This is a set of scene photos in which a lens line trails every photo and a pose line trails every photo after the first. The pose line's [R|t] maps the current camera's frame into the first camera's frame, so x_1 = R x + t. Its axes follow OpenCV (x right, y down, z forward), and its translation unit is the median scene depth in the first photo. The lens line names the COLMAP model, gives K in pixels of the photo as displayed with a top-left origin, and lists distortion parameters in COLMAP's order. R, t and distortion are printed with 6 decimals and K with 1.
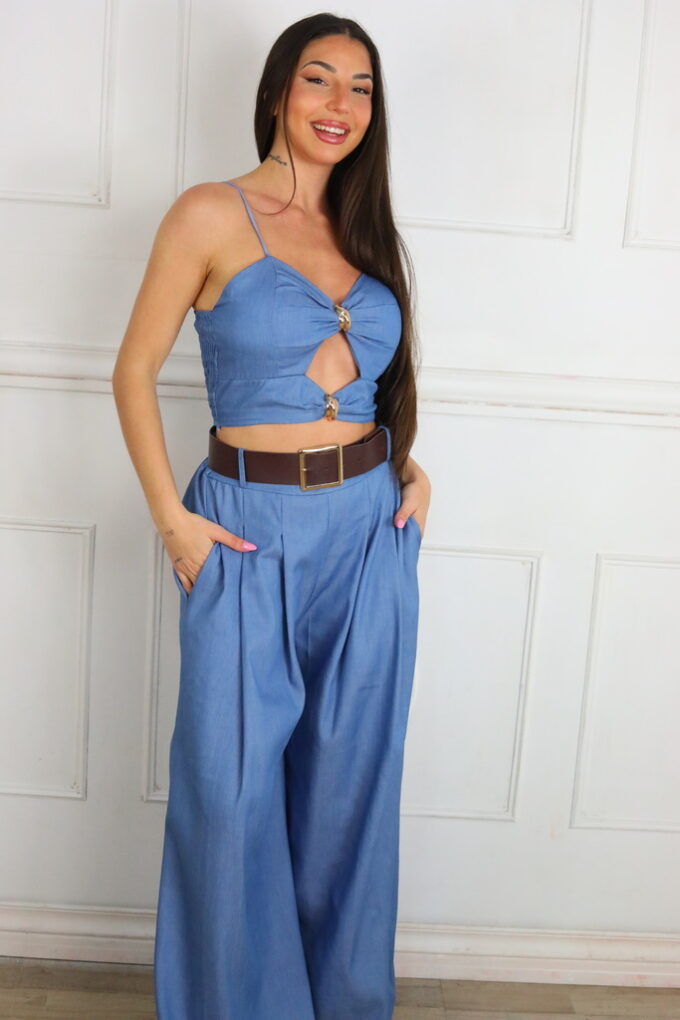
lens RADIAL K [[1502.8, 0, 340.0], [0, 1502.8, 510.0], [0, 0, 1]] dist [-0.091876, -0.092114]
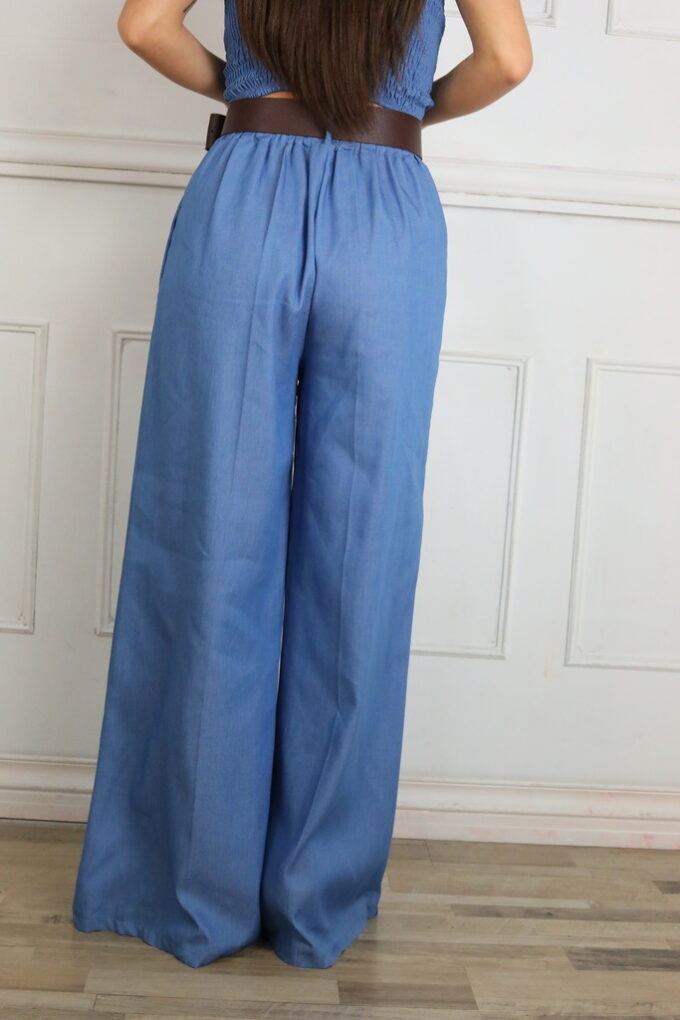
lens RADIAL K [[1502.8, 0, 340.0], [0, 1502.8, 510.0], [0, 0, 1]] dist [-0.091876, -0.092114]
pose [[0.999733, -0.003406, 0.022851, -0.004192], [0.005671, 0.994988, -0.099830, 0.212097], [-0.022397, 0.099933, 0.994742, 0.082820]]
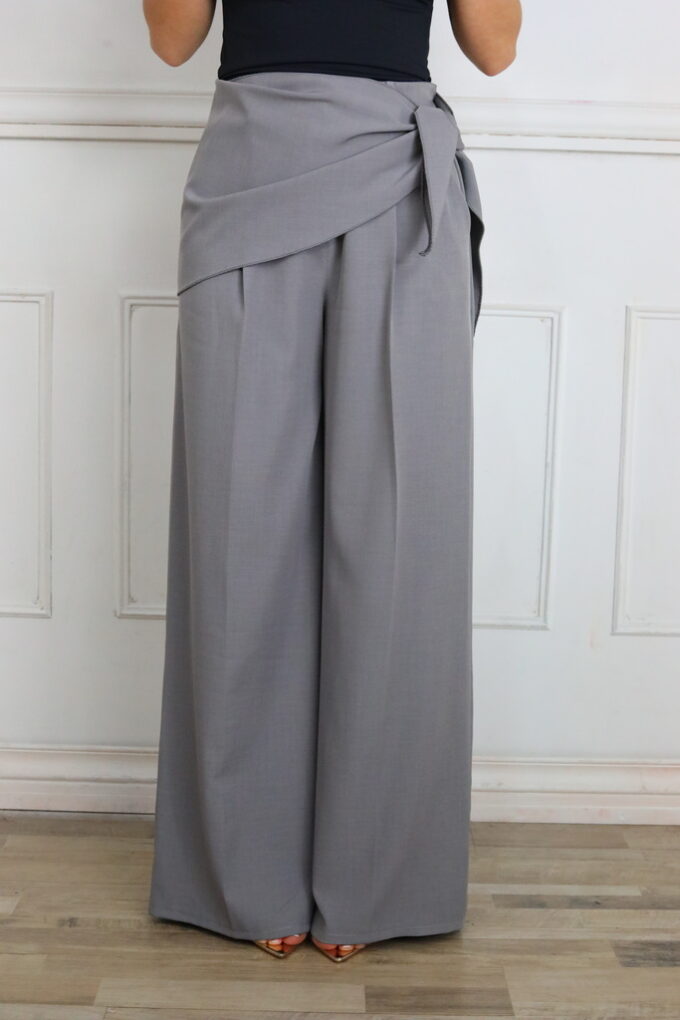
lens RADIAL K [[1502.8, 0, 340.0], [0, 1502.8, 510.0], [0, 0, 1]] dist [-0.091876, -0.092114]
pose [[0.998859, -0.036788, -0.030465, 0.026825], [0.034670, 0.997127, -0.067348, 0.196991], [0.032855, 0.066215, 0.997264, 0.132654]]
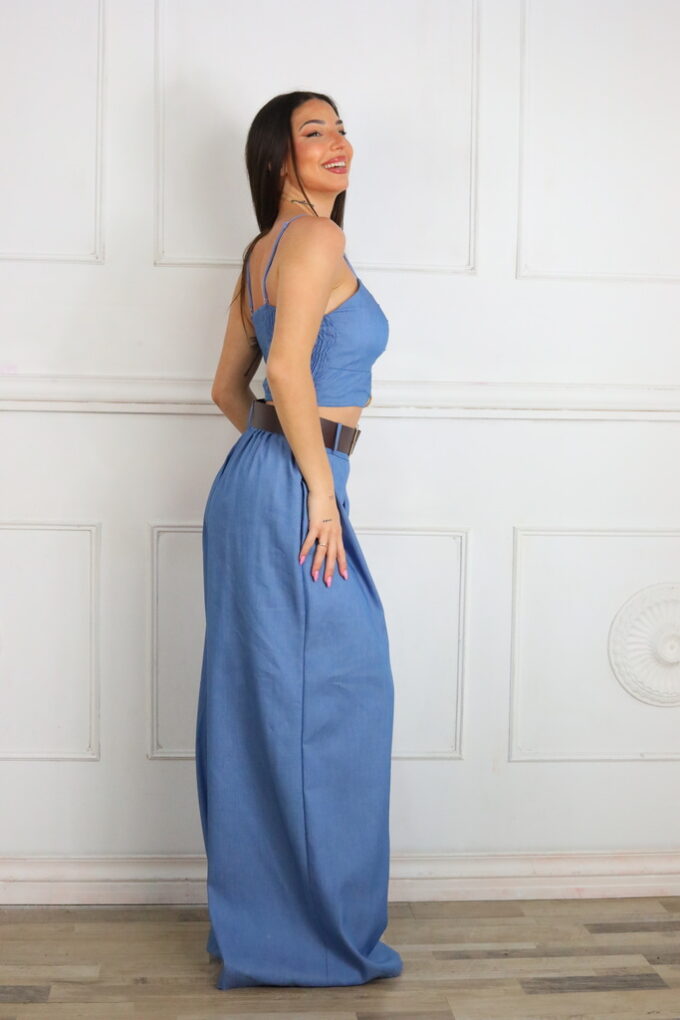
lens RADIAL K [[1502.8, 0, 340.0], [0, 1502.8, 510.0], [0, 0, 1]] dist [-0.091876, -0.092114]
pose [[0.996795, -0.052044, 0.060747, -0.042586], [0.059406, 0.990191, -0.126463, 0.159359], [-0.053569, 0.129666, 0.990110, -0.203237]]
